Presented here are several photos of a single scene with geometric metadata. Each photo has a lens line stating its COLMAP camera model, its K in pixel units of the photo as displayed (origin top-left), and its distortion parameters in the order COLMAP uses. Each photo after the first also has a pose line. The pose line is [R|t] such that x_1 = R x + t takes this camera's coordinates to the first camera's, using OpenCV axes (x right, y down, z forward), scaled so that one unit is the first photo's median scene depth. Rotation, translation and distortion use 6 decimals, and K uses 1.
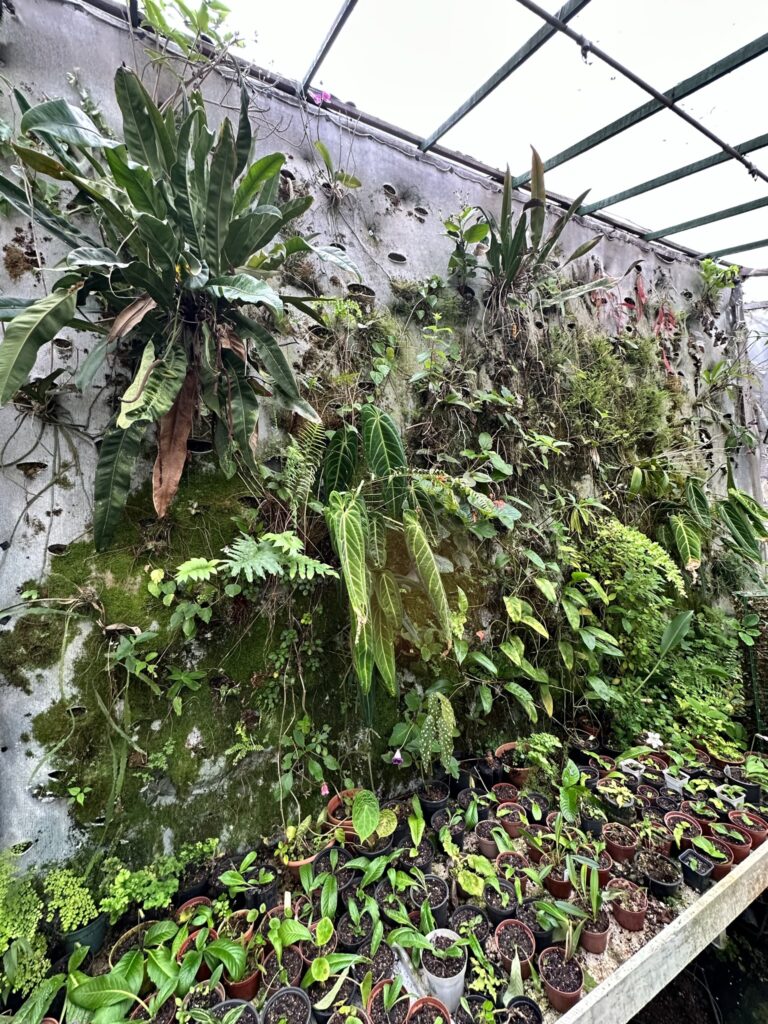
lens RADIAL K [[405.2, 0, 384.0], [0, 405.2, 512.0], [0, 0, 1]] dist [-0.000180, 0.000014]
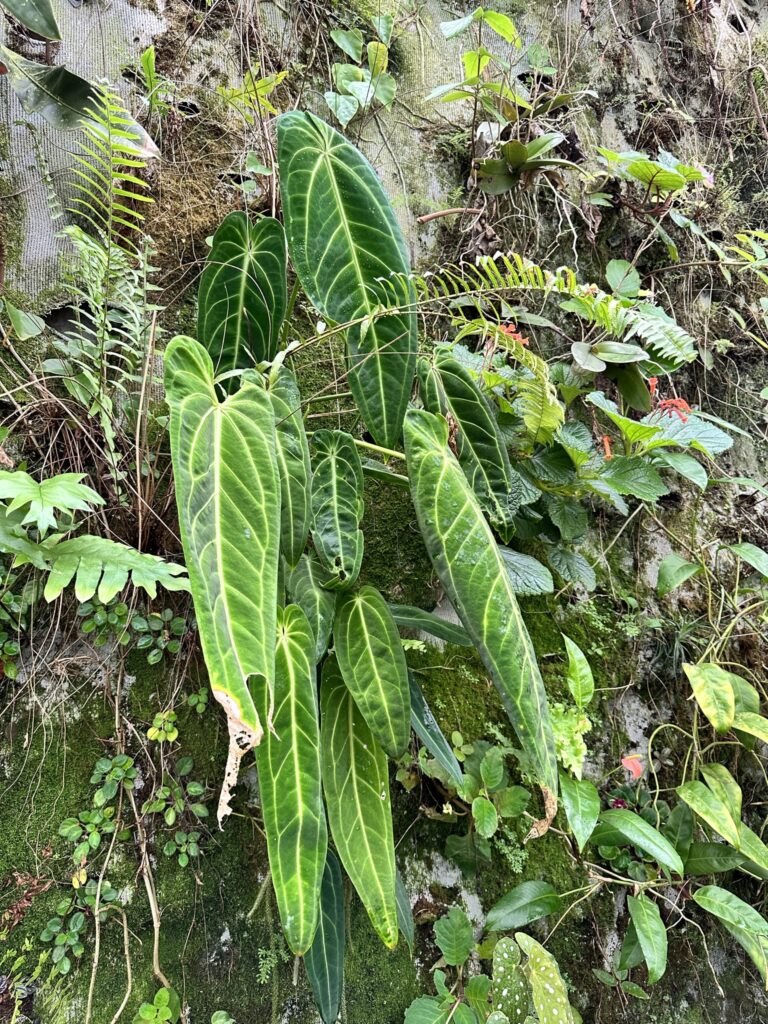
lens RADIAL K [[740.6, 0, 384.0], [0, 740.6, 512.0], [0, 0, 1]] dist [0.002198, -0.007325]
pose [[0.998850, -0.024001, -0.041514, 0.045432], [0.023121, 0.999501, -0.021537, 0.081057], [0.042010, 0.020552, 0.998906, 0.307154]]
